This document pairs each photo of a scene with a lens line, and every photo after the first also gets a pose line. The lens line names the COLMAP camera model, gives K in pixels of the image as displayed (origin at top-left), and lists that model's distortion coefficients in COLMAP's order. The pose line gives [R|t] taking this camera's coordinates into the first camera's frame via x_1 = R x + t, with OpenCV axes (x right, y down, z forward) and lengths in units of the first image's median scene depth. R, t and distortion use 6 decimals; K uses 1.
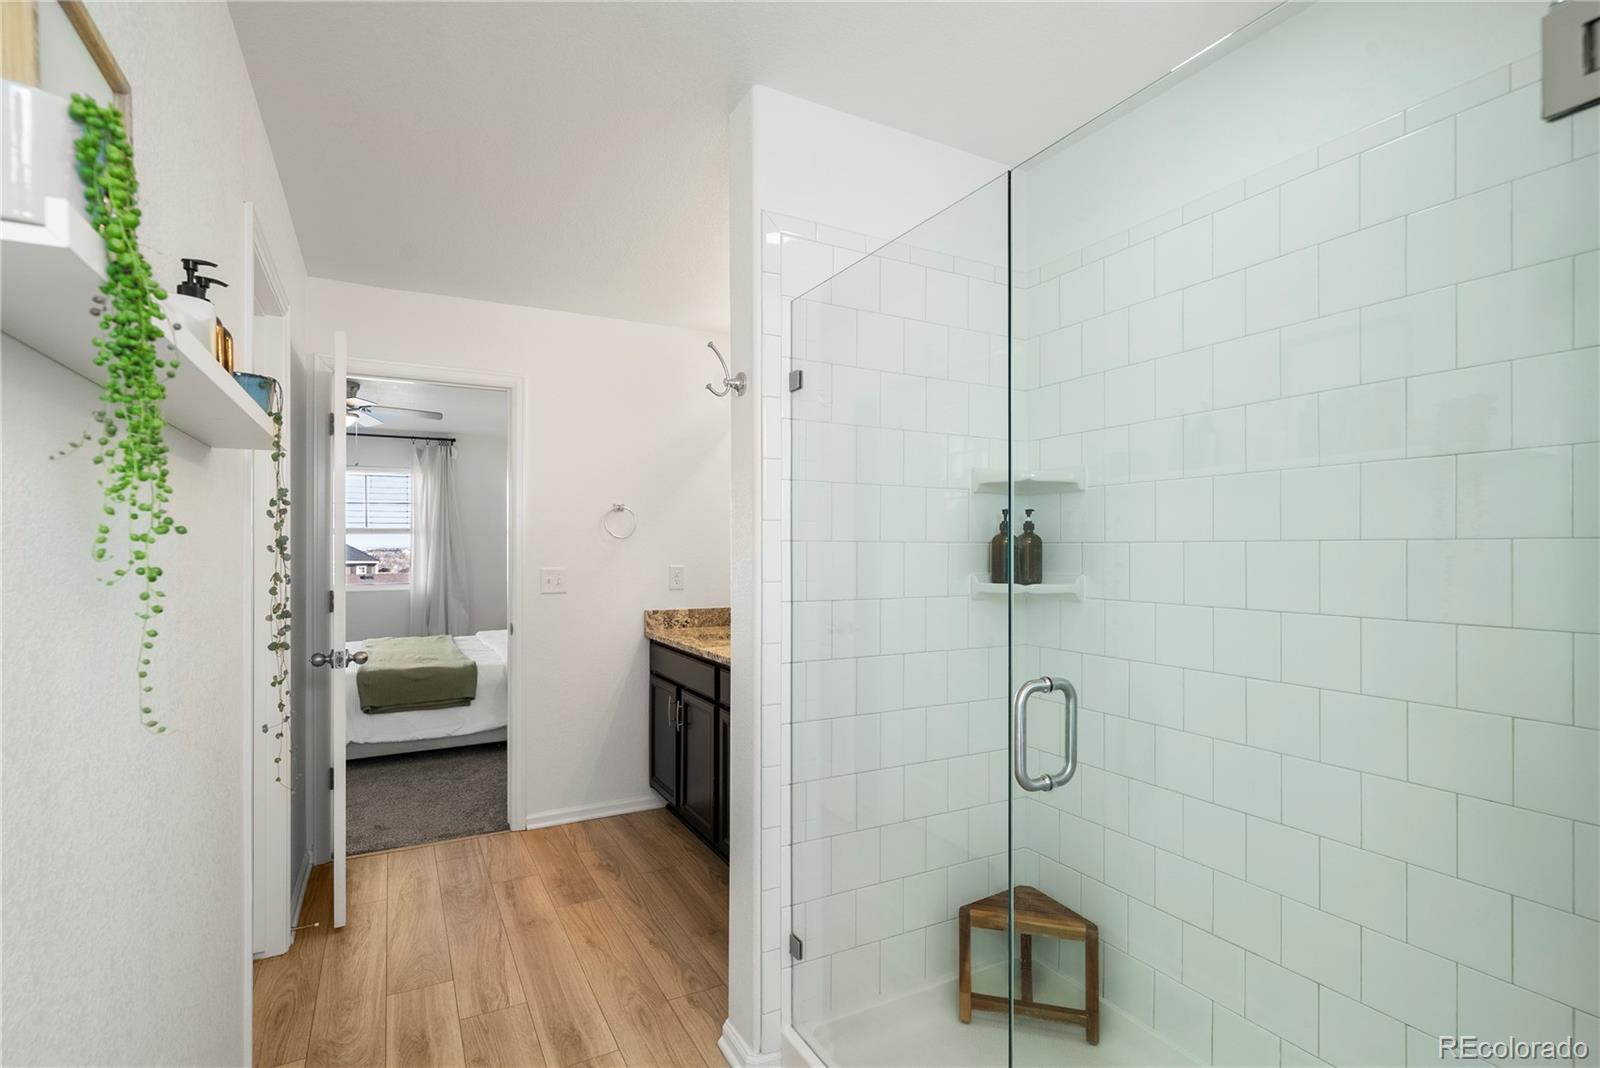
lens RADIAL K [[761.3, 0, 808.8], [0, 761.3, 543.0], [0, 0, 1]] dist [-0.002274, 0.001223]
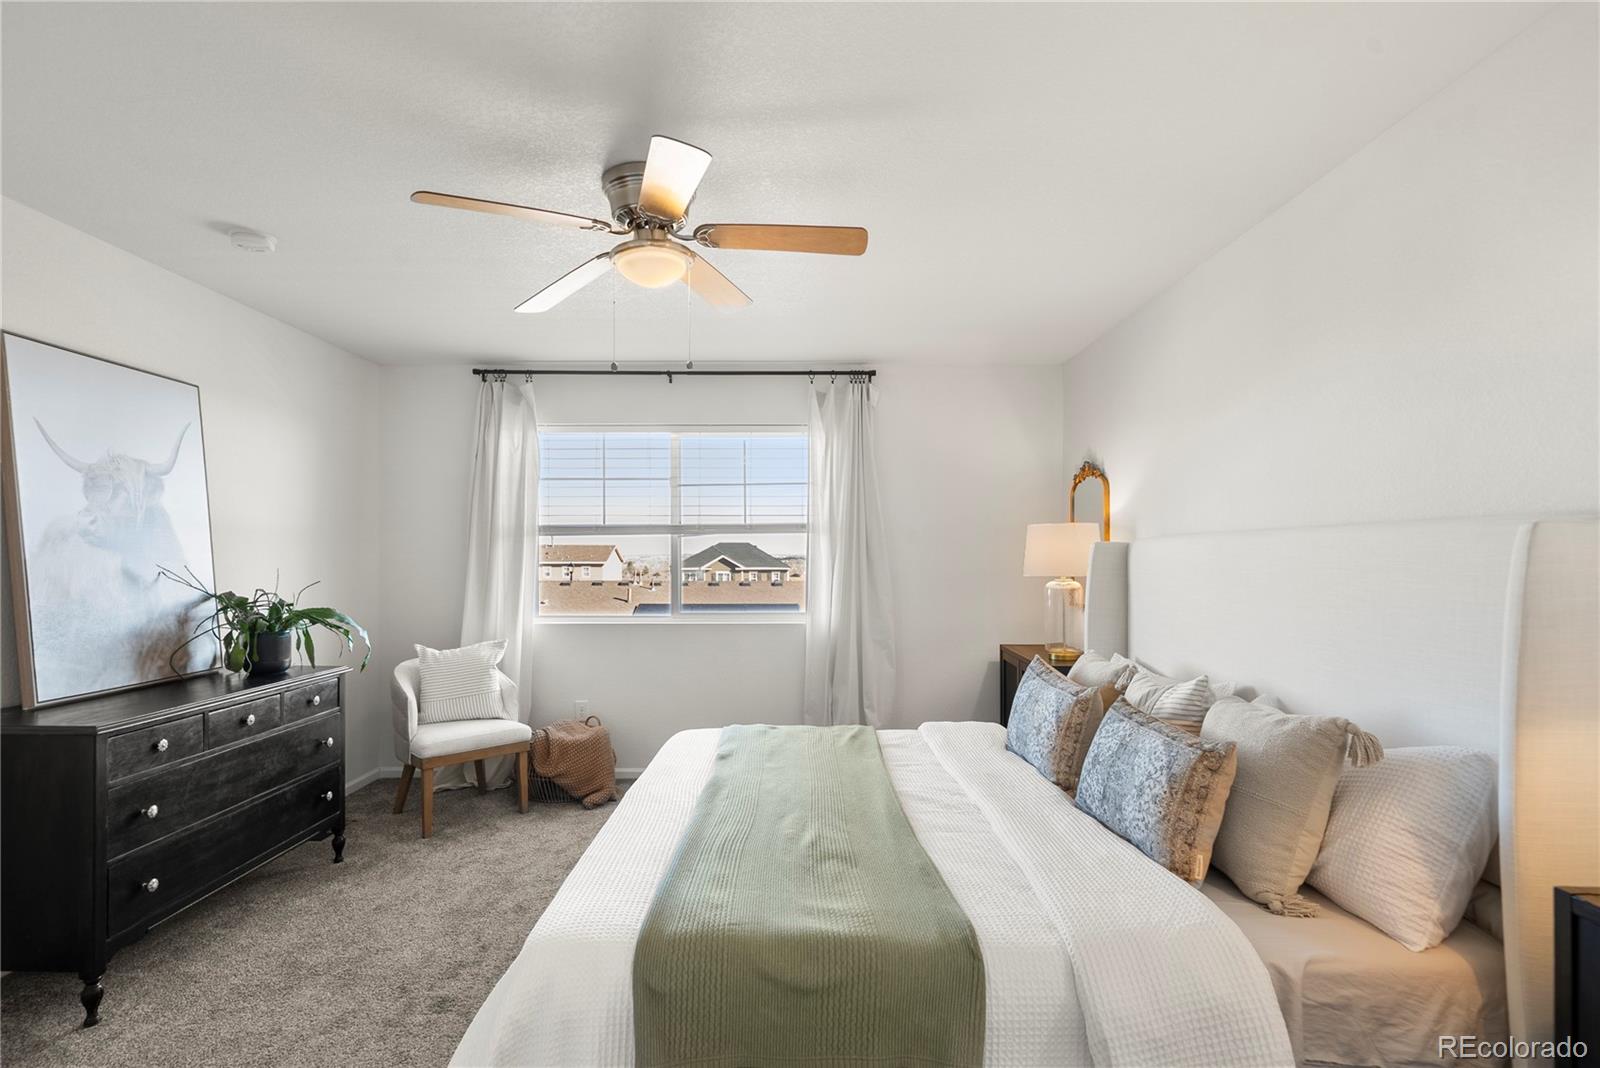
lens RADIAL K [[761.3, 0, 797.8], [0, 761.3, 546.8], [0, 0, 1]] dist [-0.002274, 0.001223]
pose [[0.874359, 0.003371, -0.485268, -0.234860], [-0.007431, 0.999952, -0.006443, 0.003141], [0.485223, 0.009239, 0.874342, 0.465872]]
